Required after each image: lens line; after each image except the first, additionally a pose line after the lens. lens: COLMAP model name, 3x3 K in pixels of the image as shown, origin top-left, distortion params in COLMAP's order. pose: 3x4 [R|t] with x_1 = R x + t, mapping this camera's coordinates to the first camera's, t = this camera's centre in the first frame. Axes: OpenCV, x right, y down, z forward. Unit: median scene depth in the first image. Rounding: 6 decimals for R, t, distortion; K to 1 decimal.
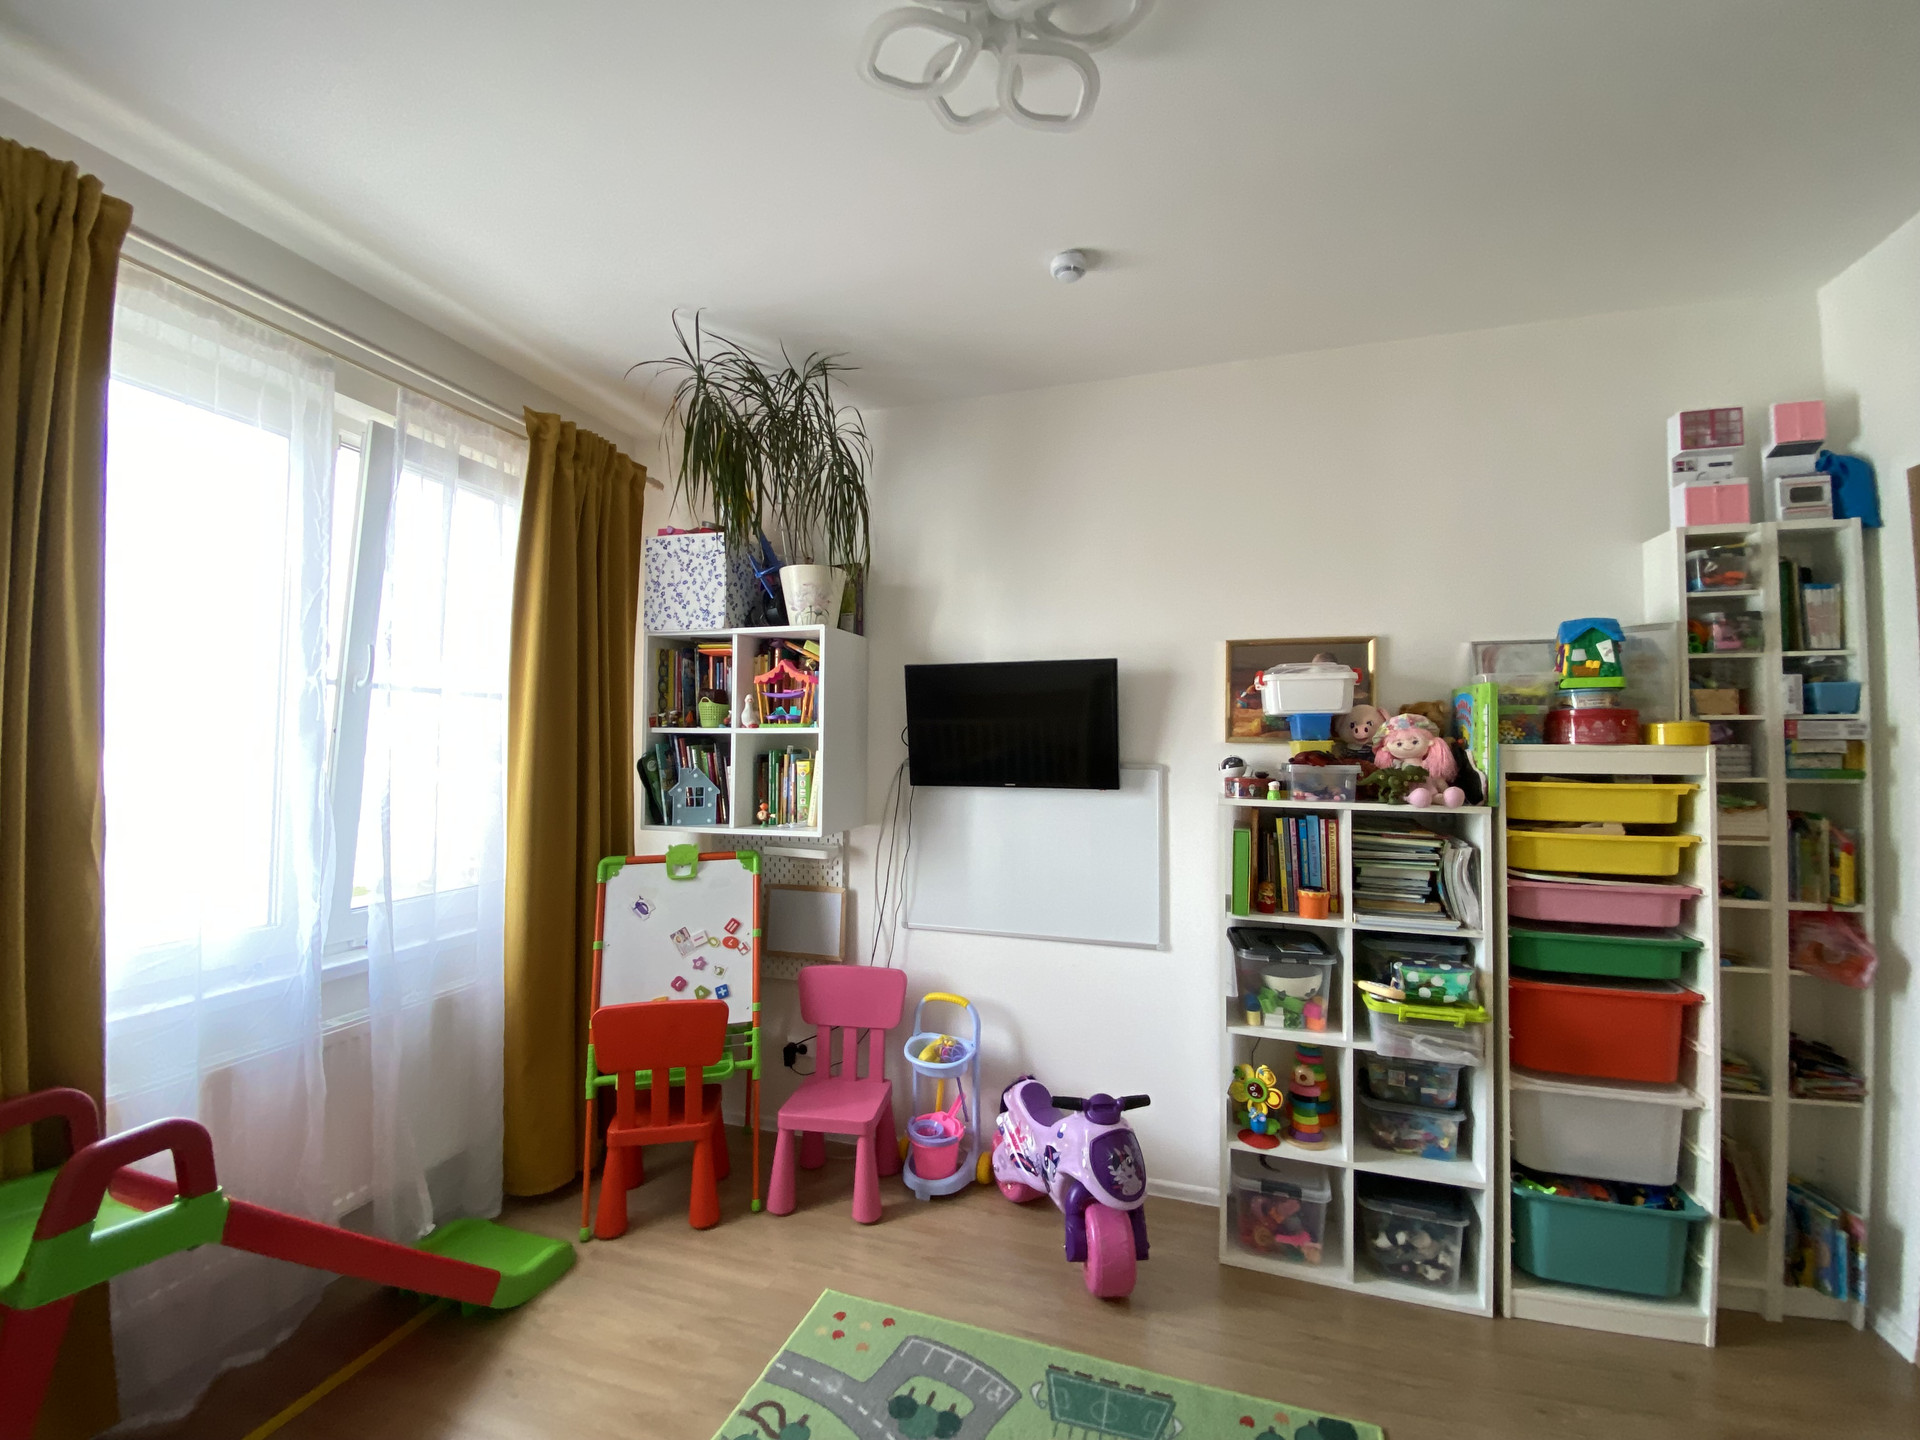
lens RADIAL K [[772.9, 0, 955.9], [0, 772.9, 717.1], [0, 0, 1]] dist [0.022063, -0.023353]
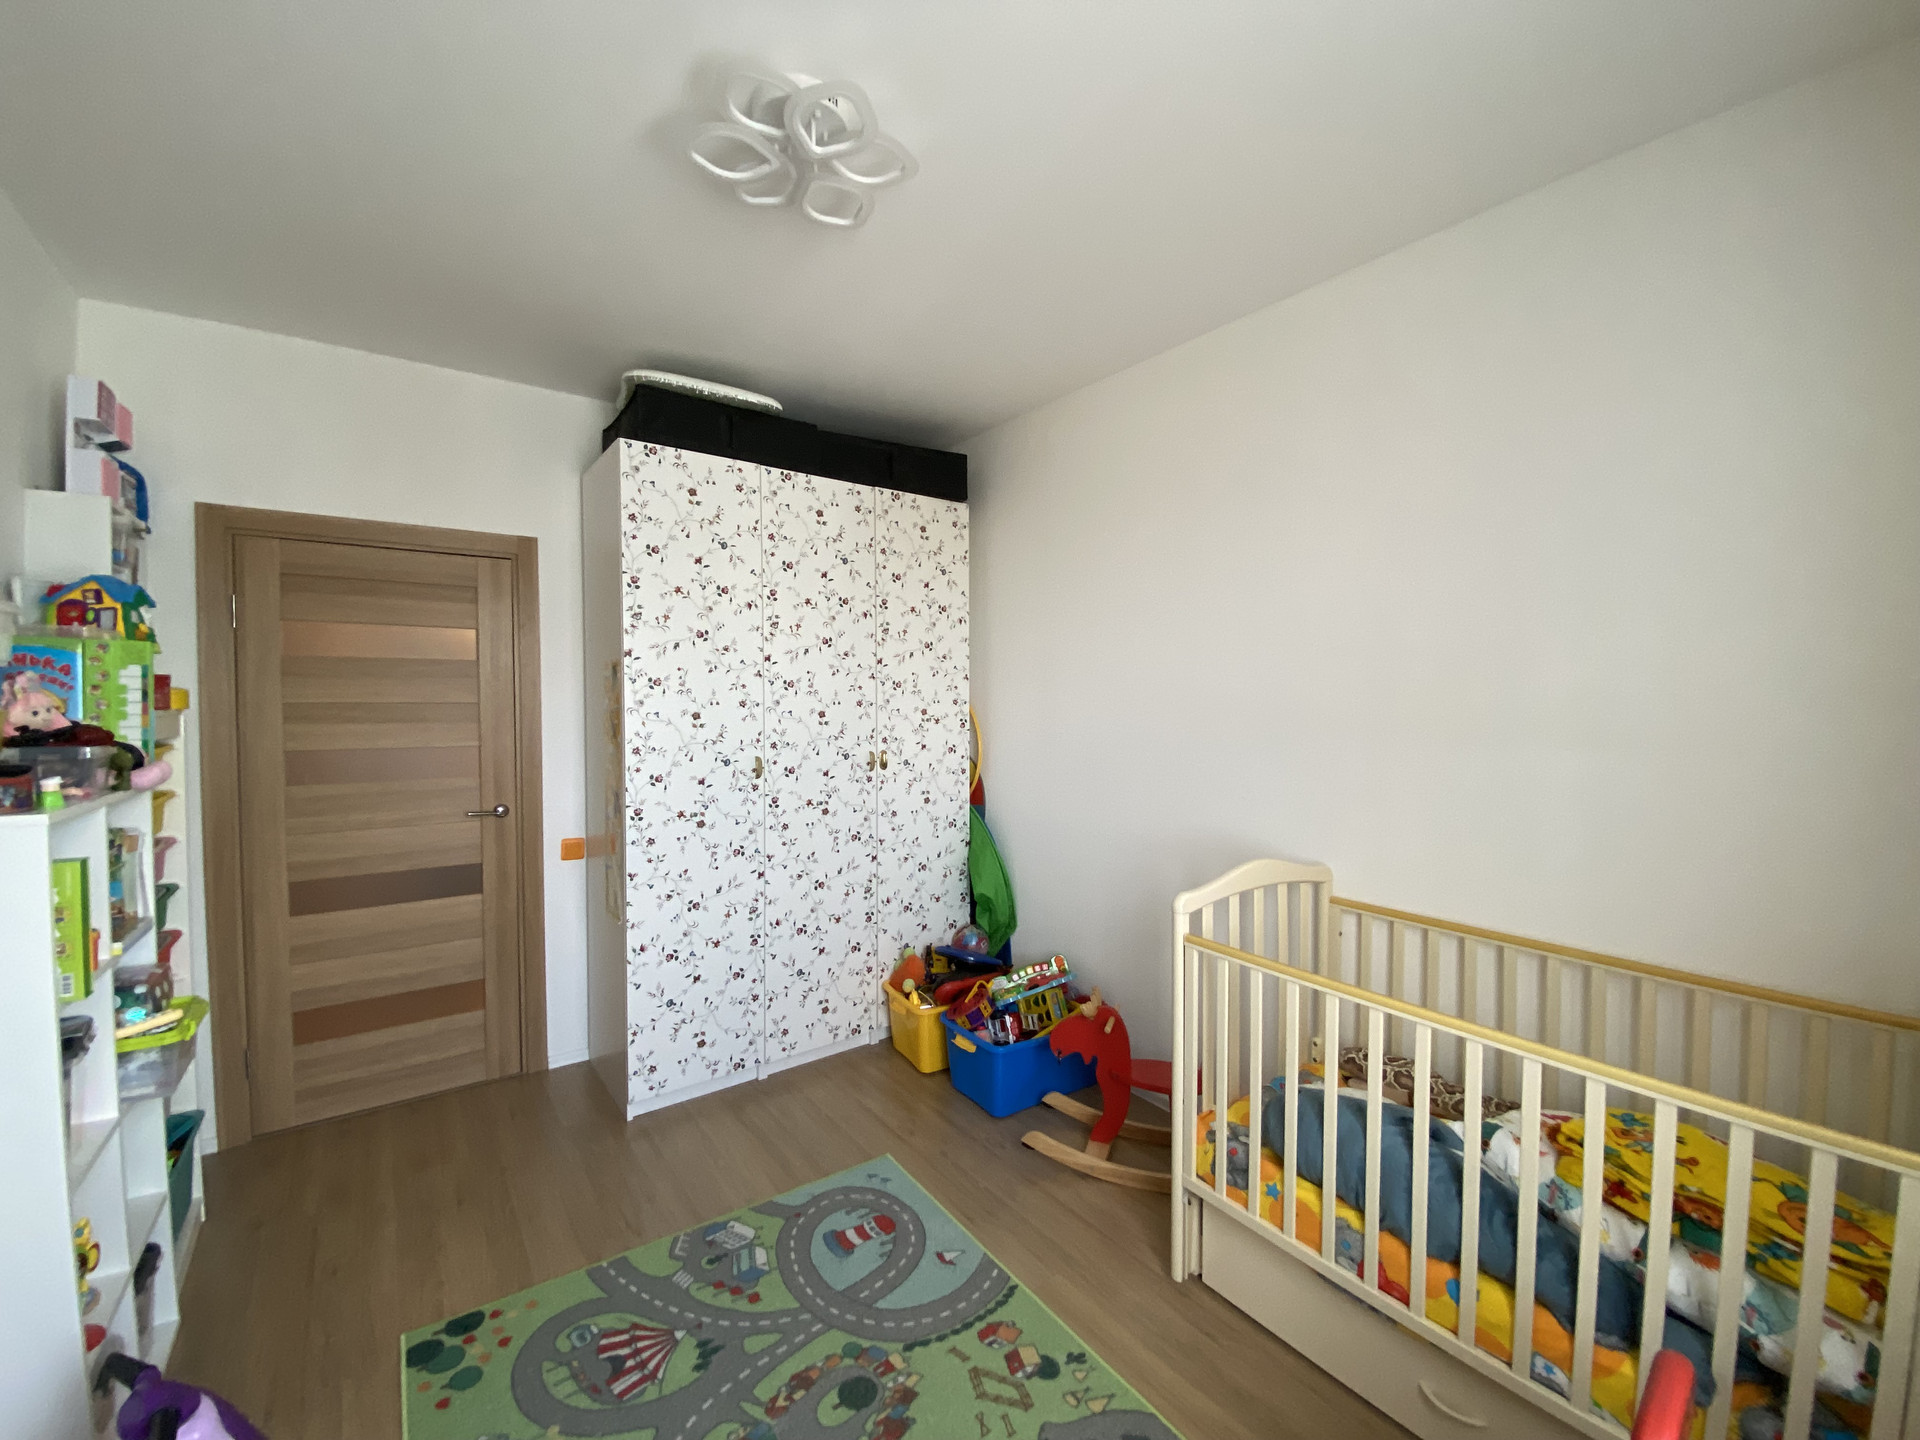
lens RADIAL K [[772.9, 0, 955.9], [0, 772.9, 717.1], [0, 0, 1]] dist [0.022063, -0.023353]
pose [[-0.813694, -0.012851, 0.581152, -0.498762], [-0.019939, 0.999784, -0.005810, 0.025123], [-0.580952, -0.016315, -0.813774, 1.007450]]
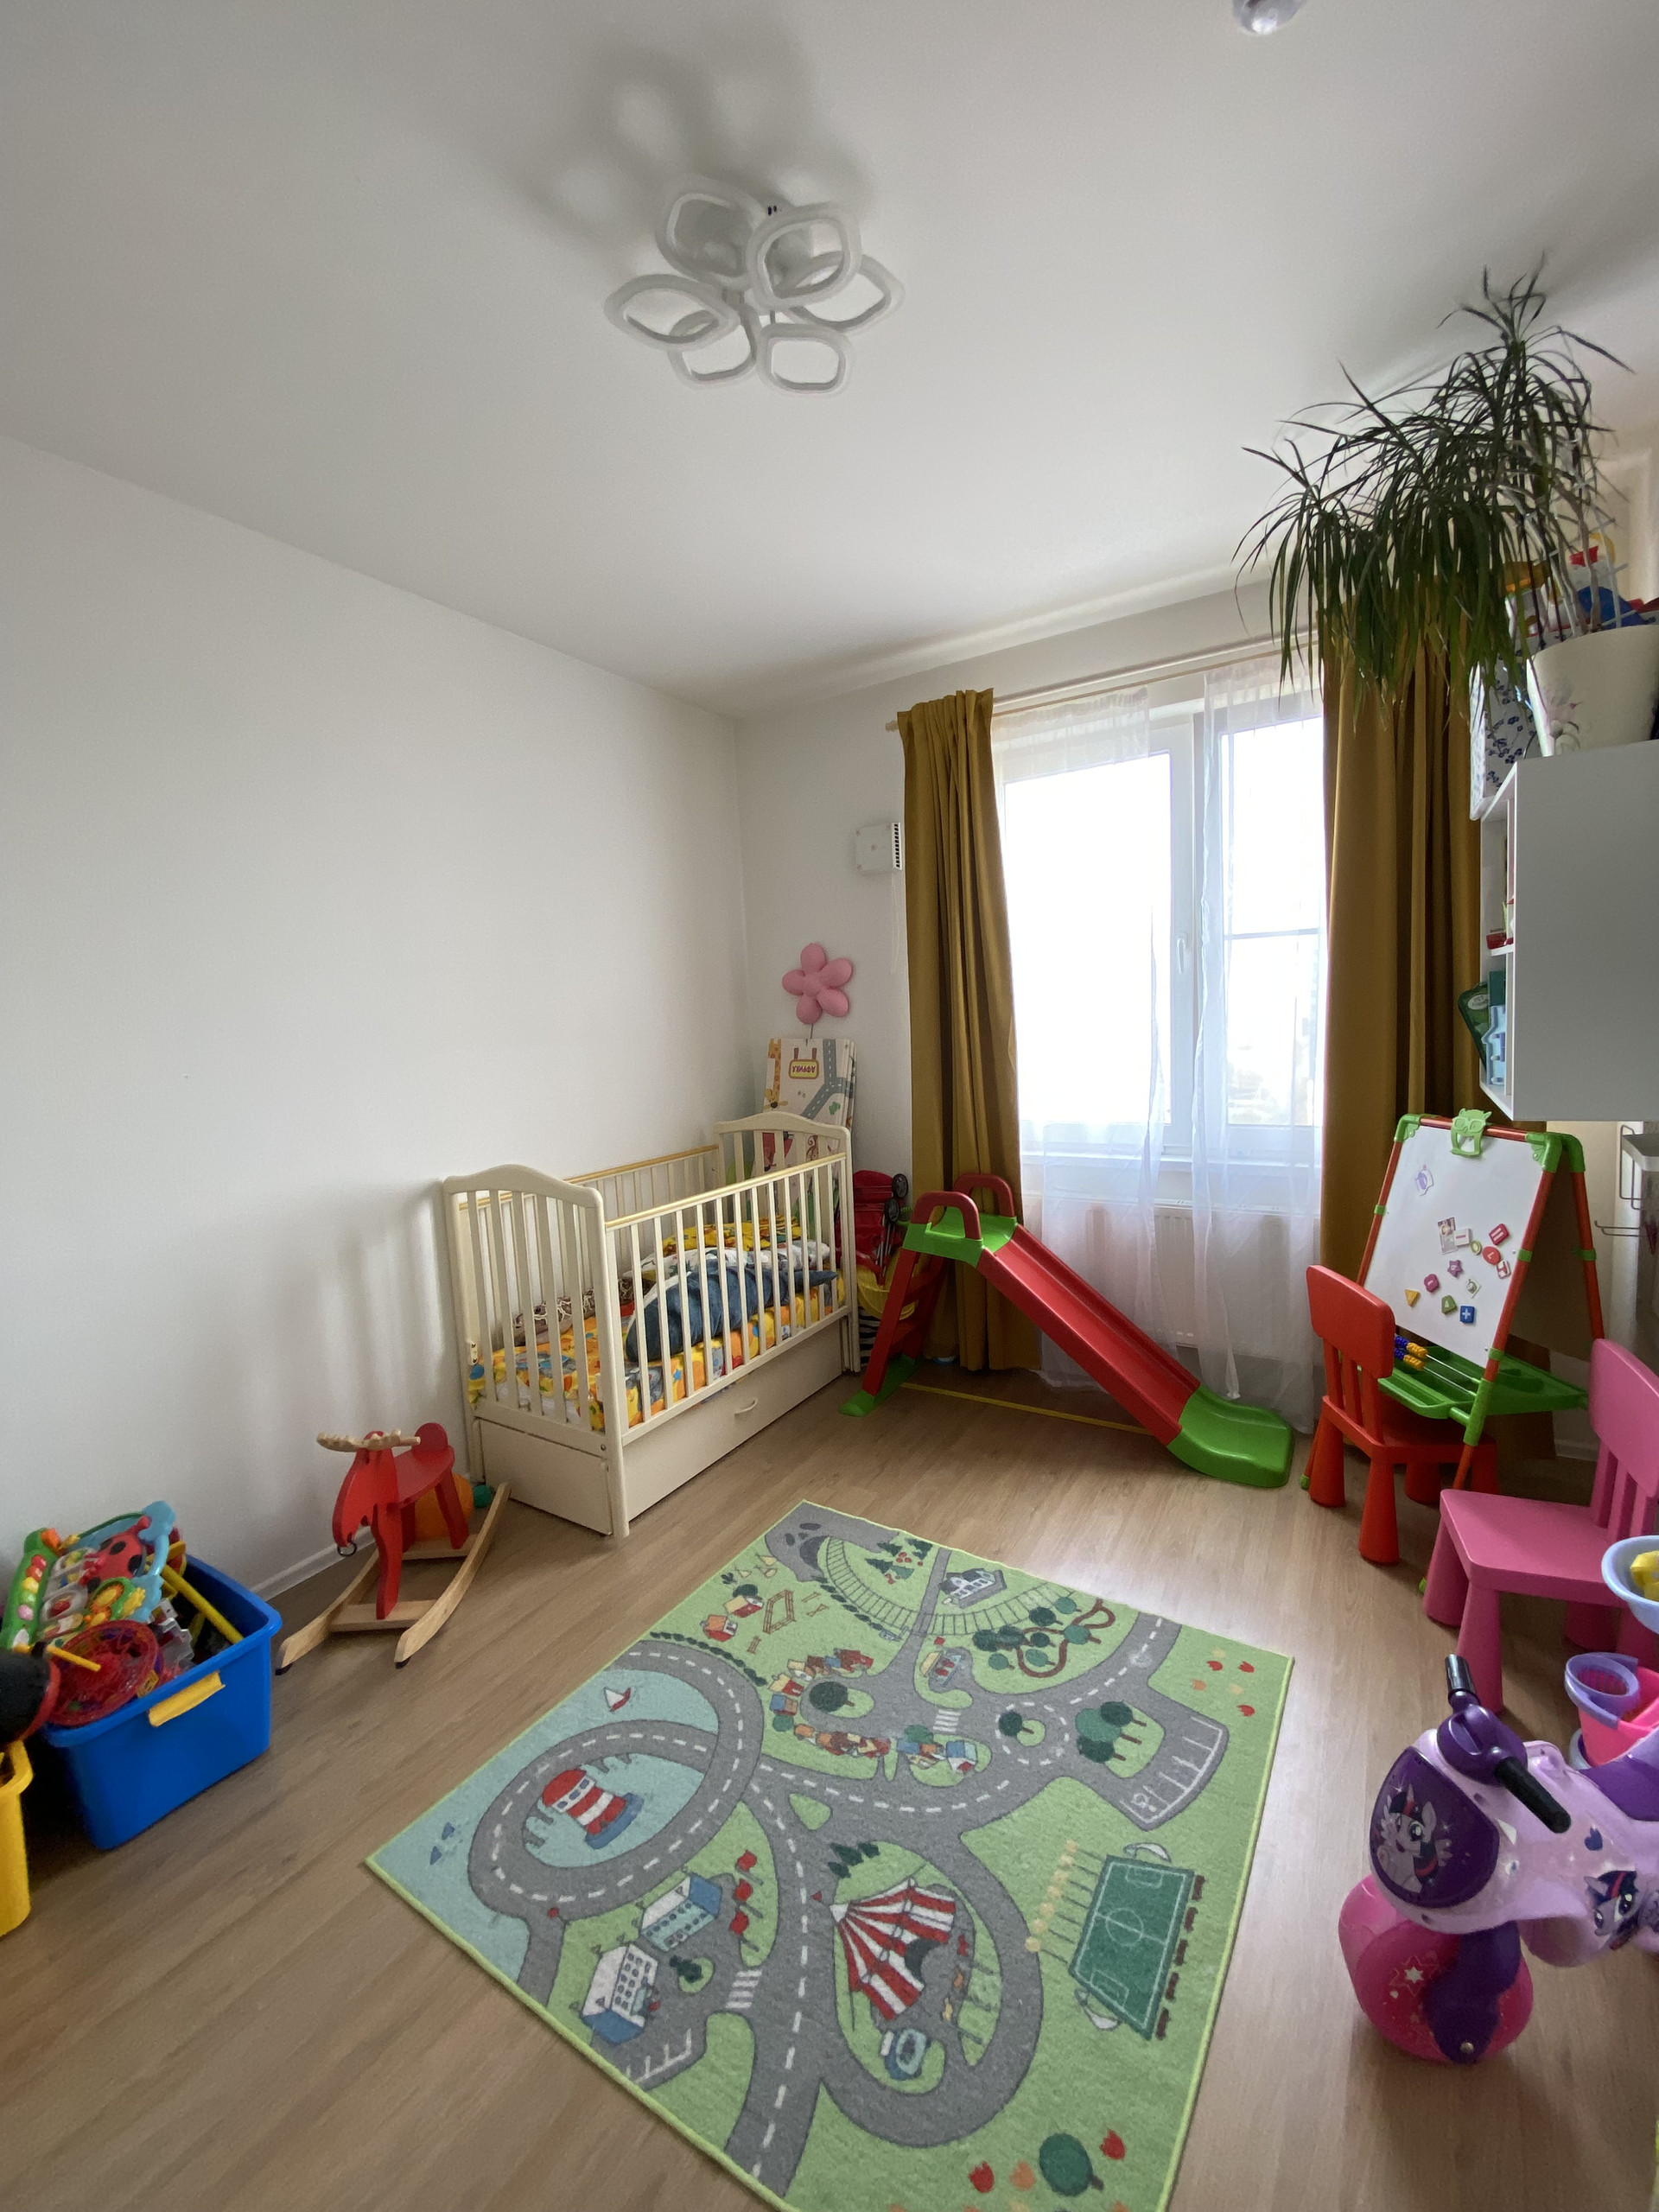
lens RADIAL K [[890.4, 0, 835.6], [0, 890.4, 1100.3], [0, 0, 1]] dist [0.022063, -0.023353]
pose [[-0.235046, 0.103393, -0.966470, 0.694331], [0.081441, 0.992925, 0.086417, 0.037136], [0.968566, -0.058398, -0.241803, 0.707604]]
